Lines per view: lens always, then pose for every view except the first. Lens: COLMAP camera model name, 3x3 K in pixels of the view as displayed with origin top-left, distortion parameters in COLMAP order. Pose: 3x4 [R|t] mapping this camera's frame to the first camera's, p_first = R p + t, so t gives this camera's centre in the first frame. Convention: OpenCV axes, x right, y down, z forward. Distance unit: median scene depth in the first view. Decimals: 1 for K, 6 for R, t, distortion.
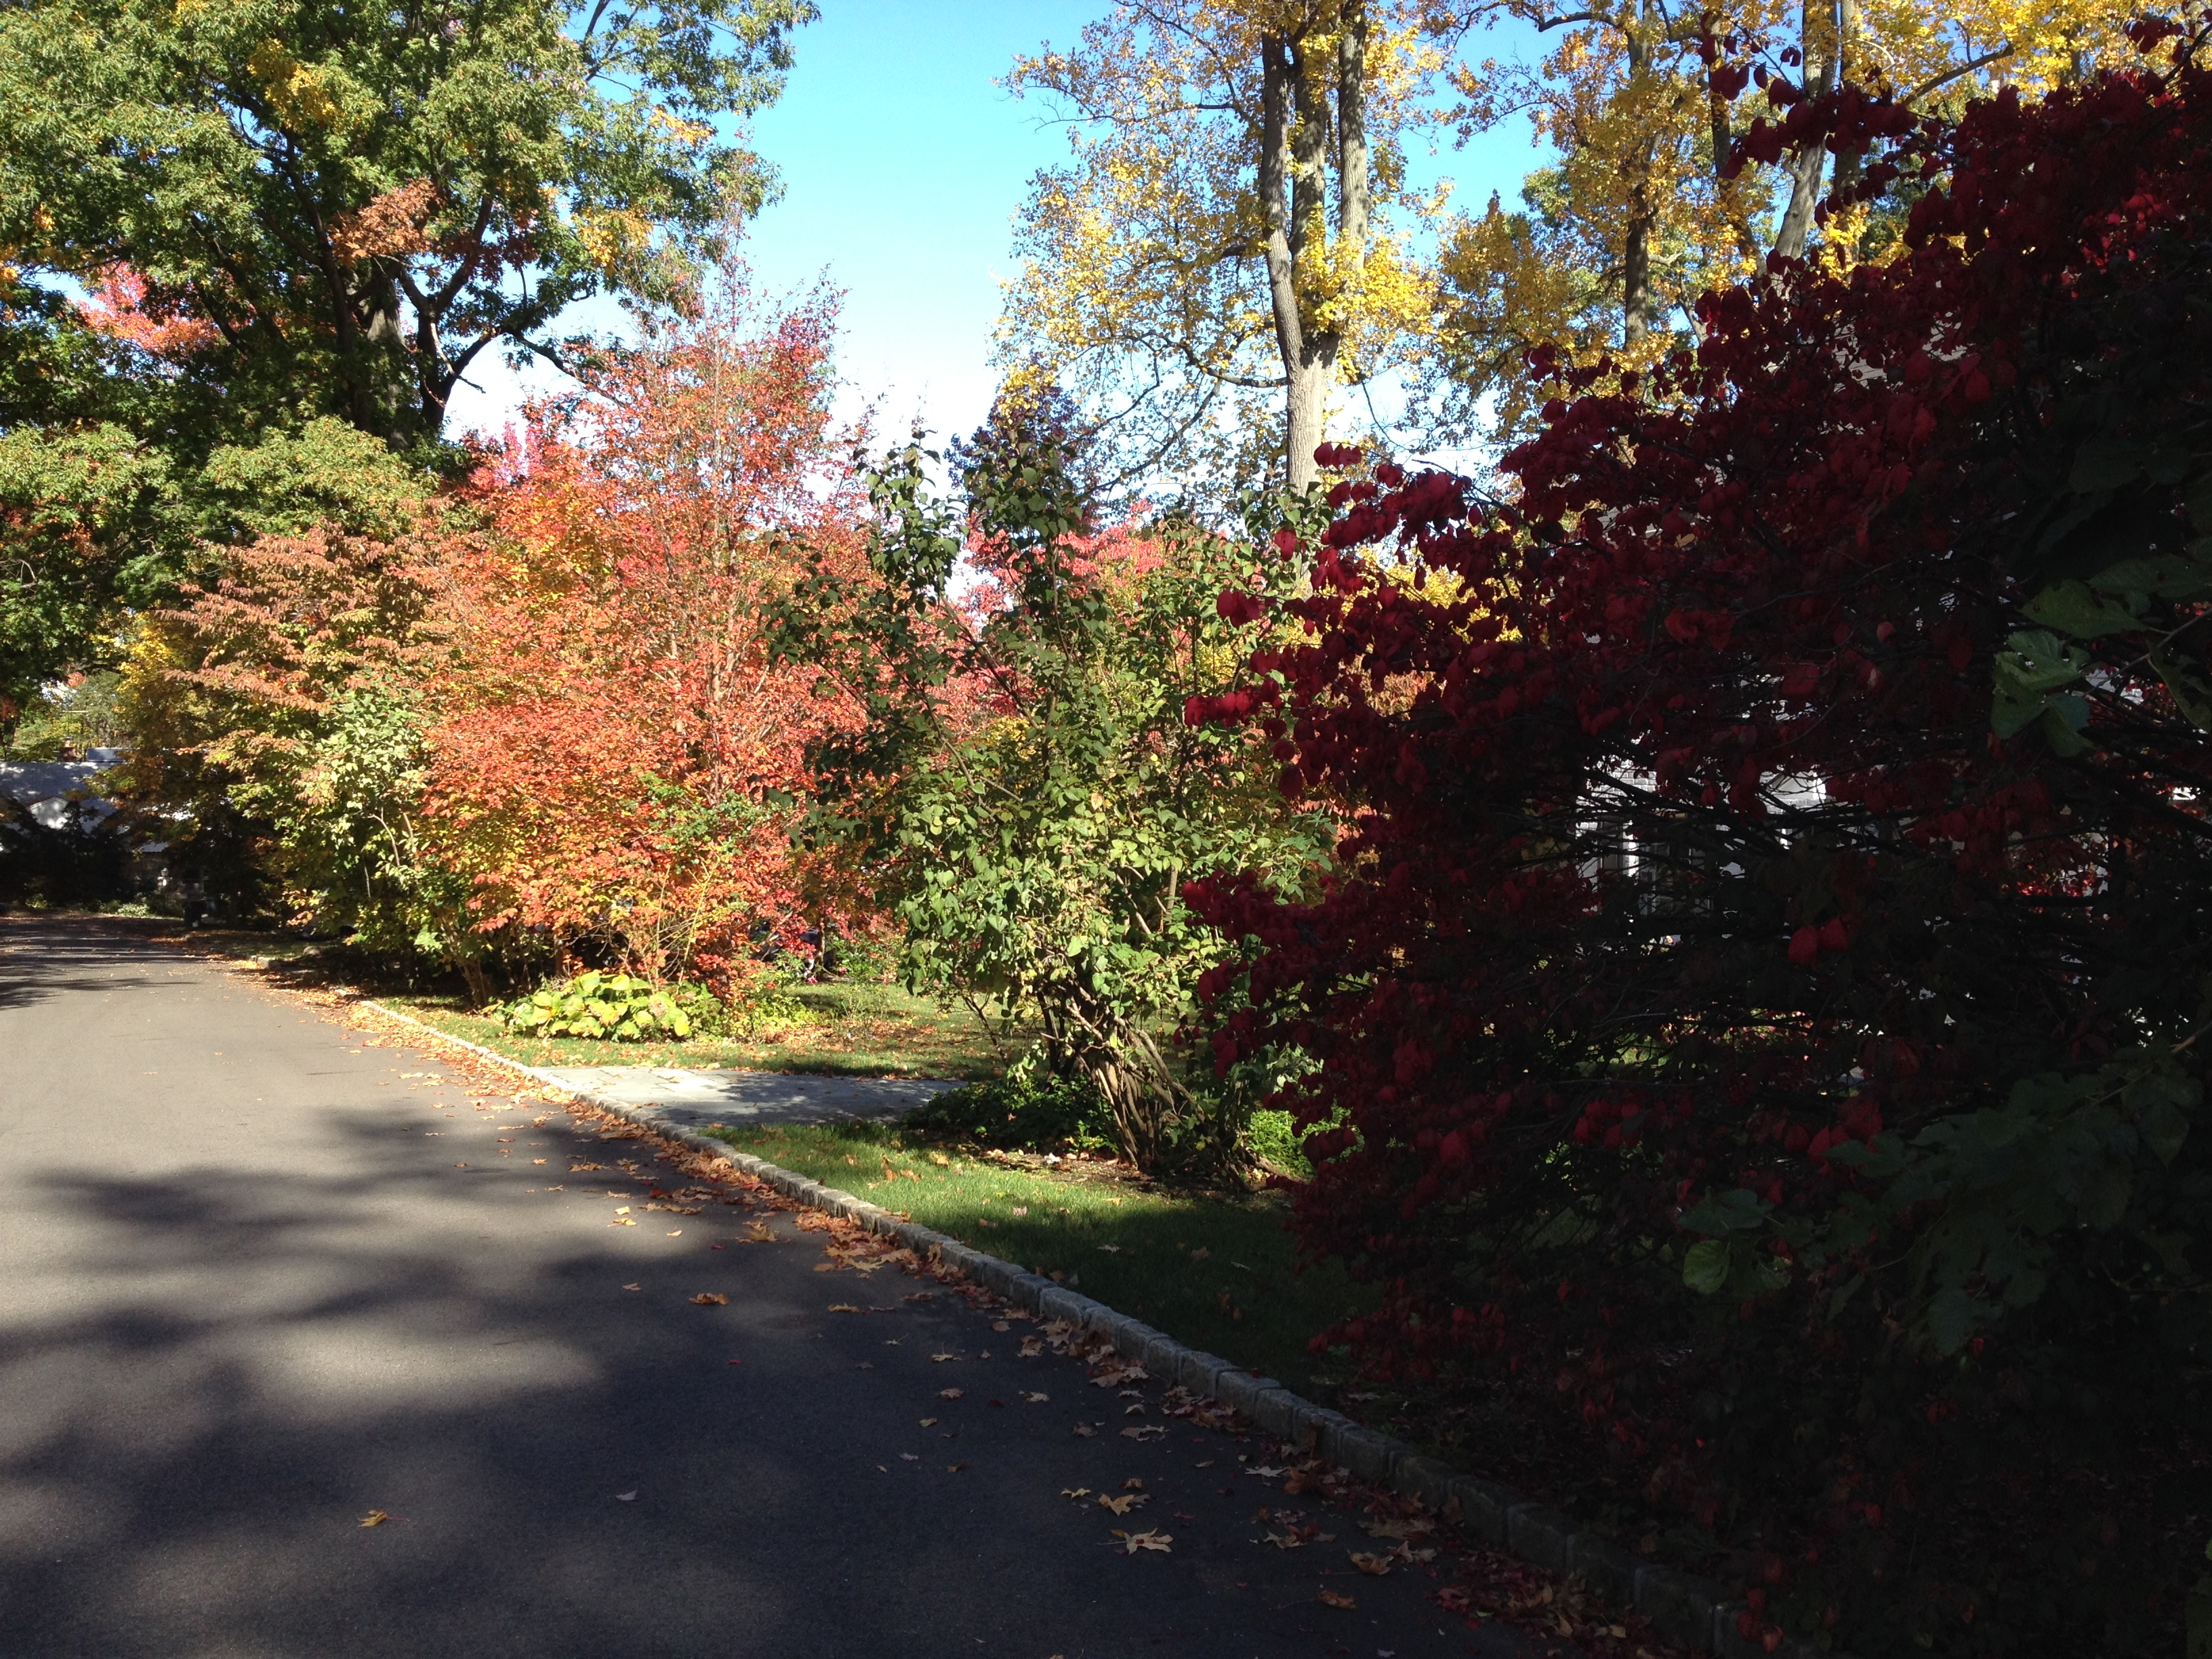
lens RADIAL K [[1867.7, 0, 1055.1], [0, 1867.7, 840.6], [0, 0, 1]] dist [0.176097, -0.409963]
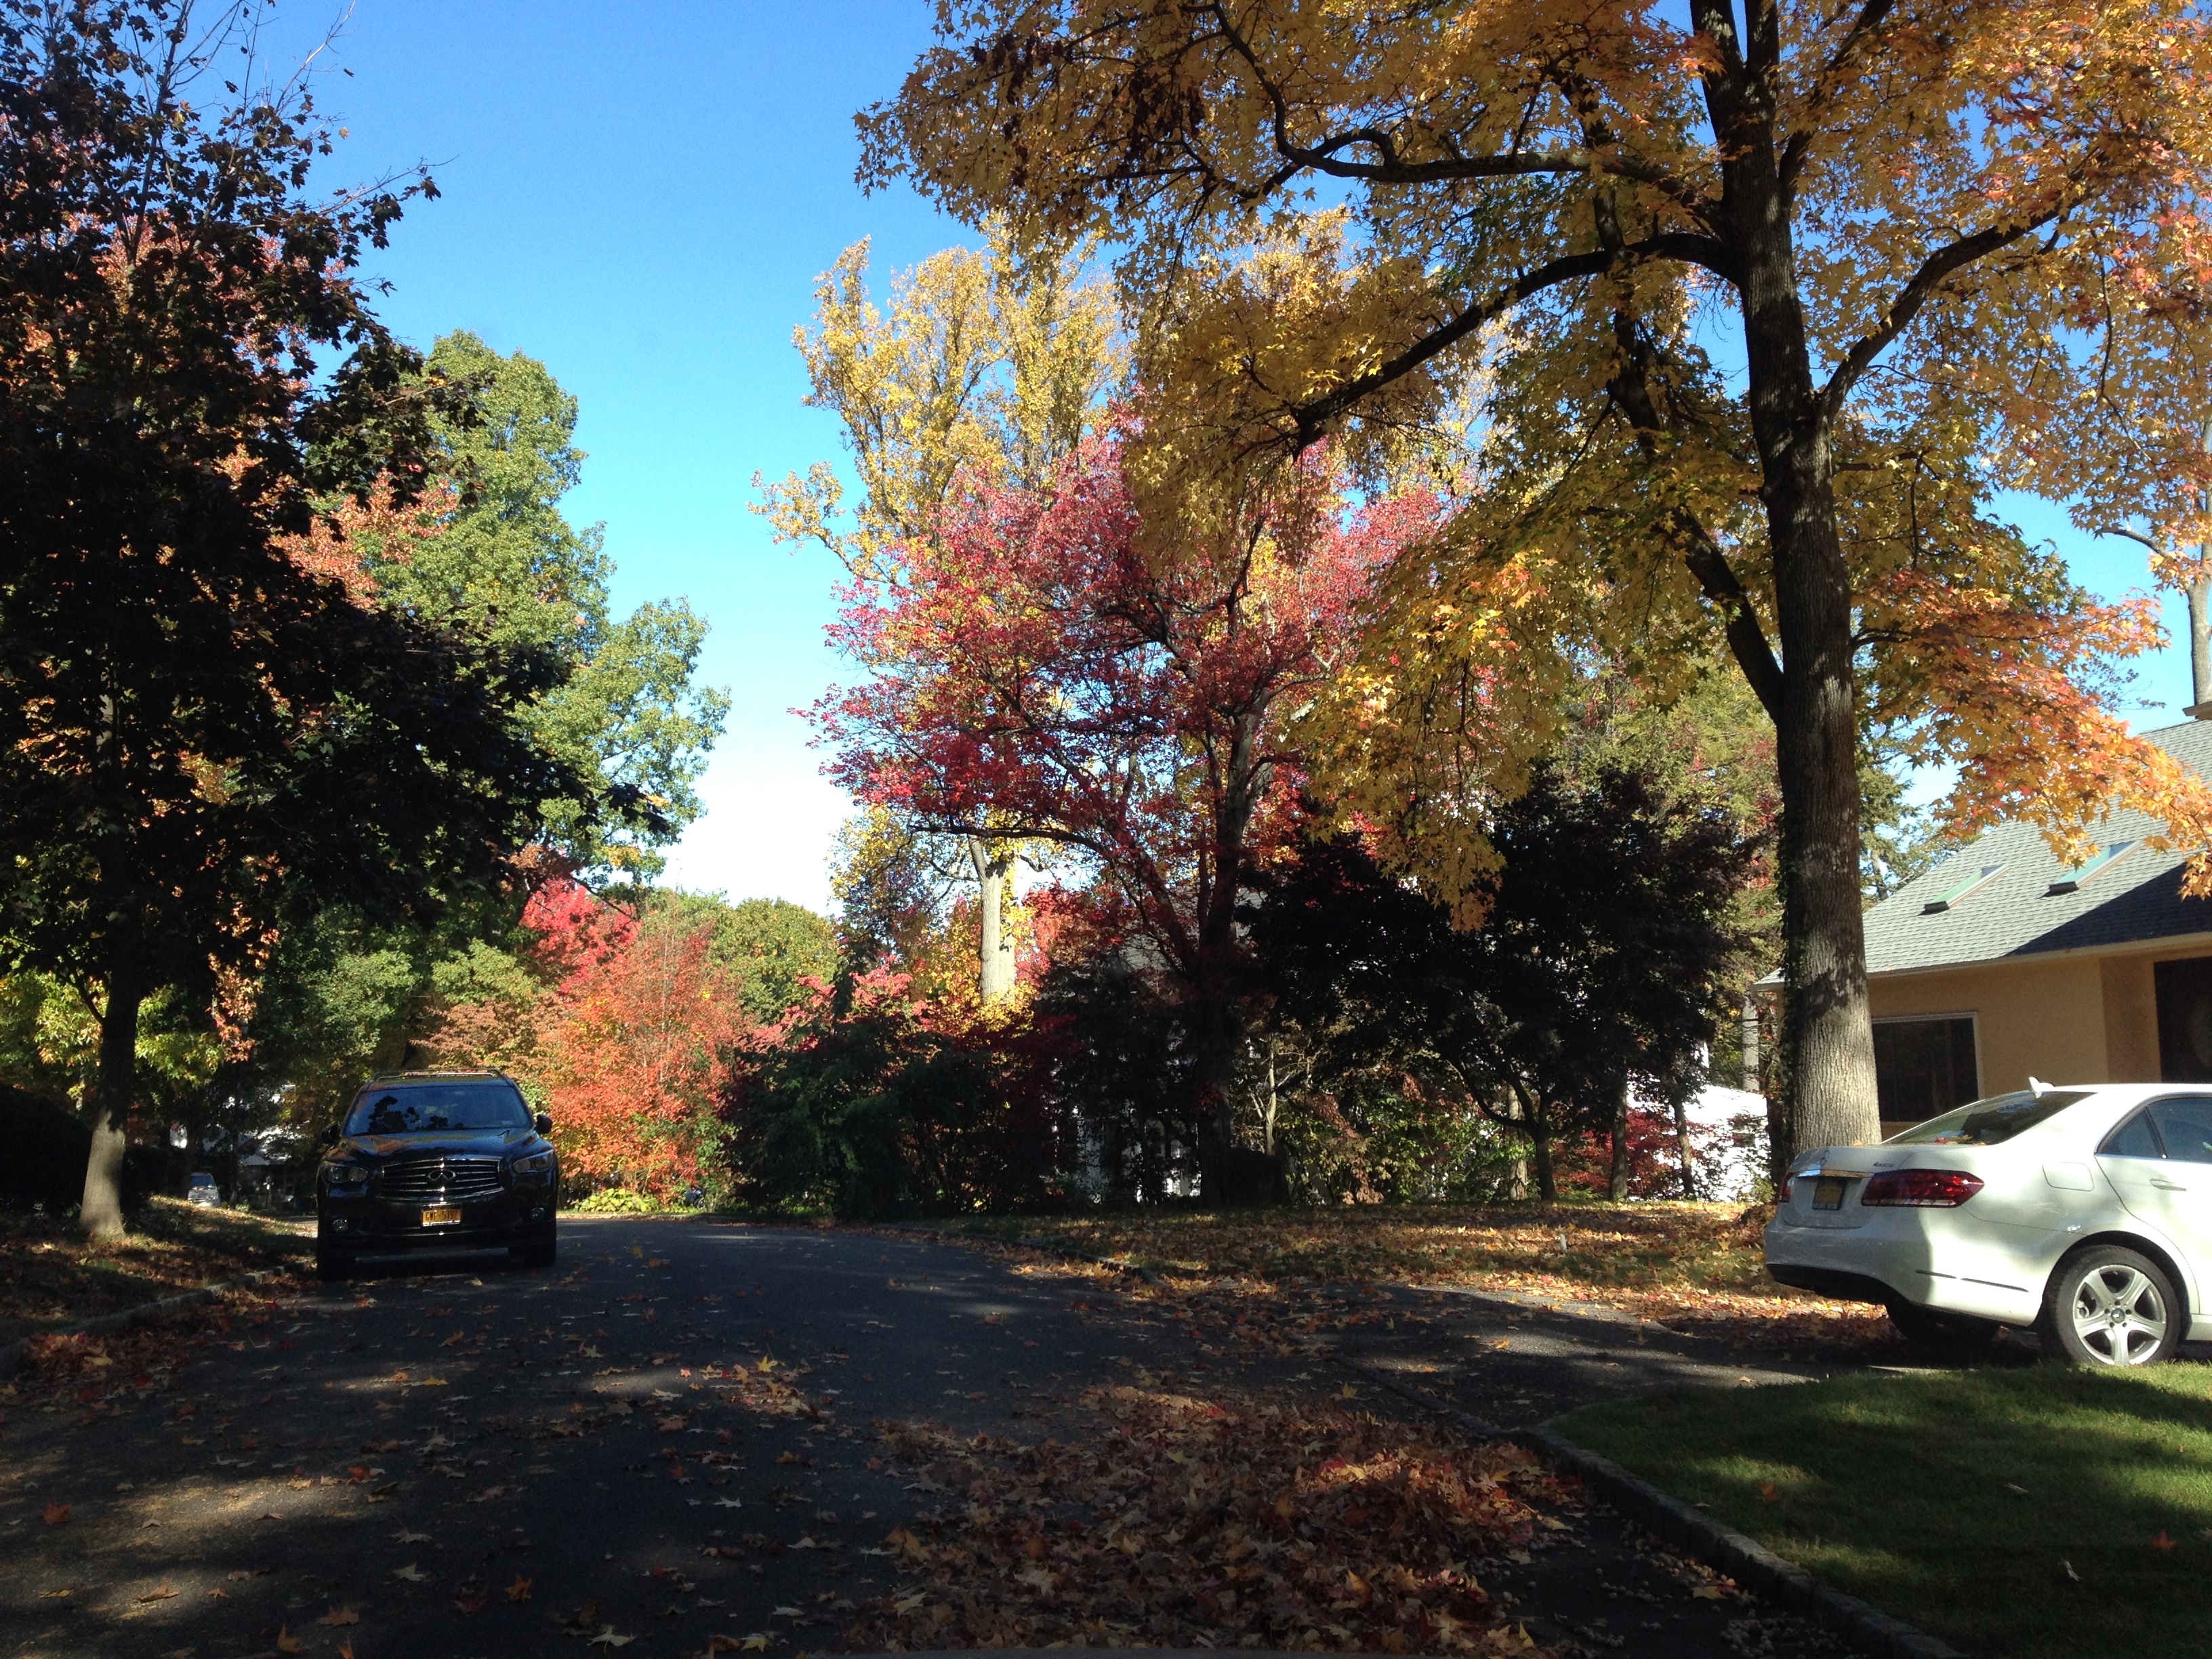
lens RADIAL K [[1716.5, 0, 1100.6], [0, 1716.5, 791.2], [0, 0, 1]] dist [0.043136, -0.287560]
pose [[0.998125, -0.018234, 0.058430, 0.304636], [0.029703, 0.978958, -0.201886, 0.028999], [-0.053519, 0.203243, 0.977664, -1.479664]]
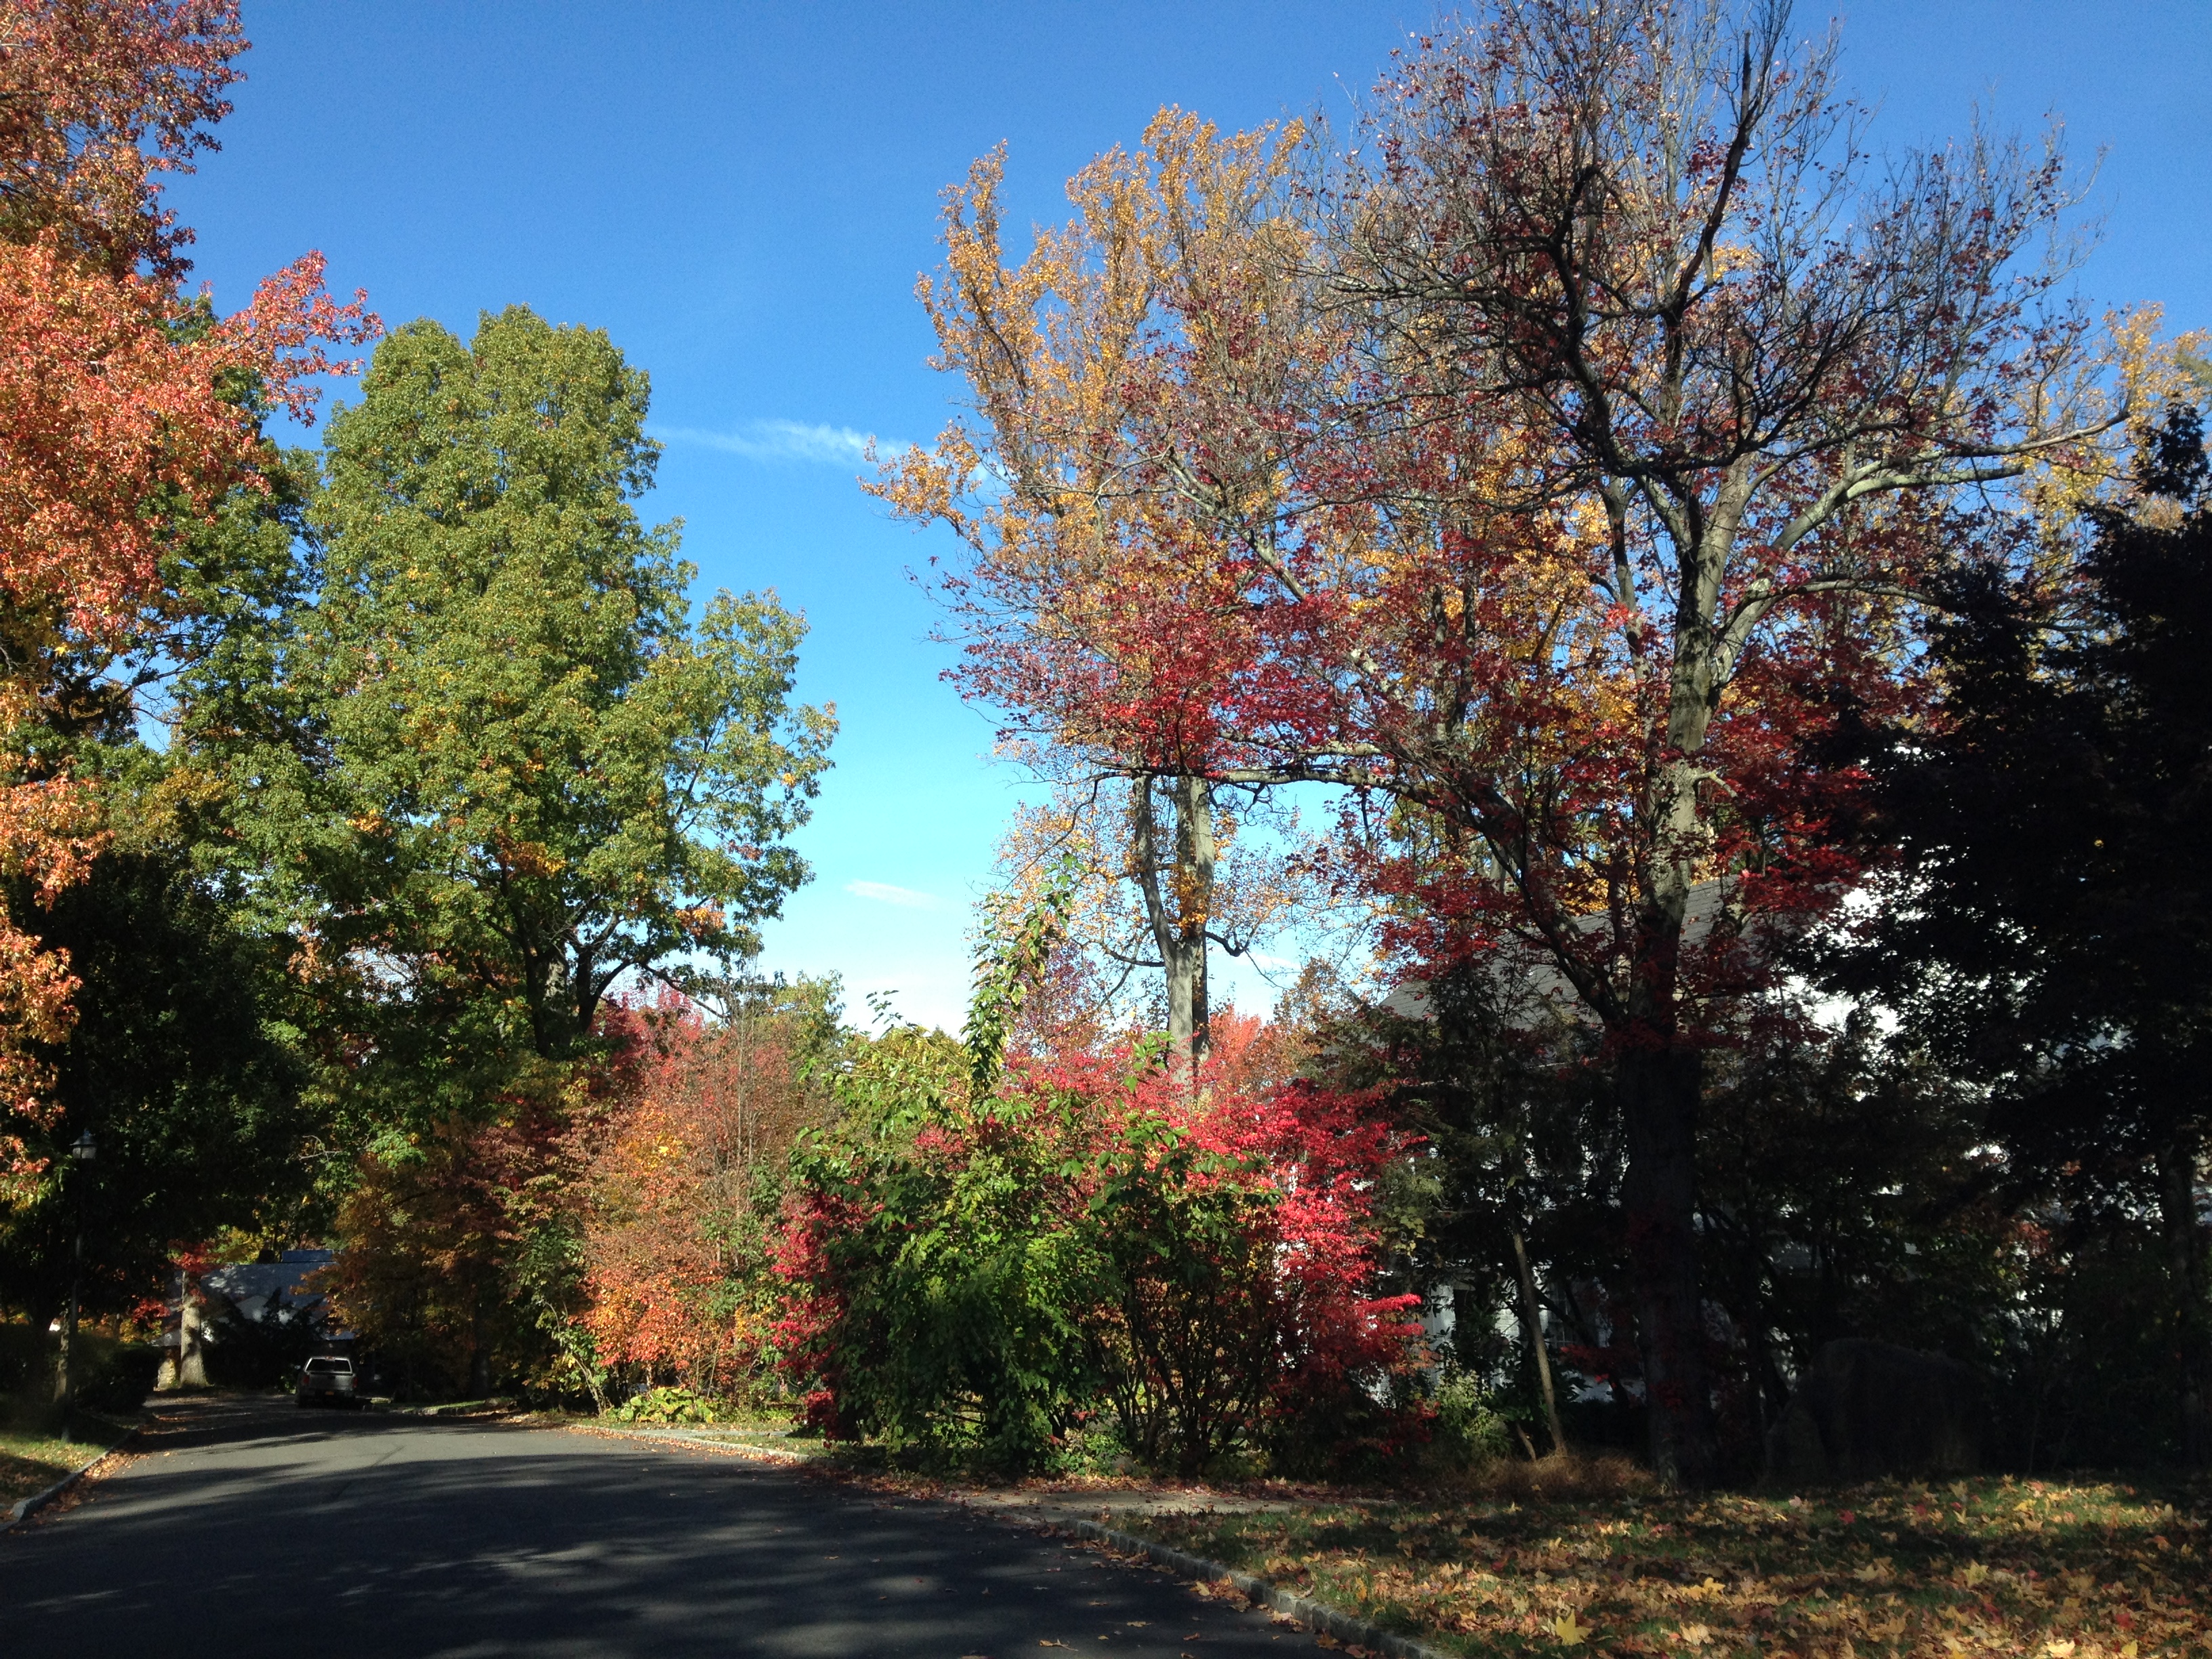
lens RADIAL K [[1815.8, 0, 1106.4], [0, 1815.8, 794.1], [0, 0, 1]] dist [0.001781, -0.099176]
pose [[0.998538, -0.048442, -0.023969, 0.244364], [0.040101, 0.961364, -0.272343, 0.012400], [0.036235, 0.270984, 0.961902, -0.796675]]
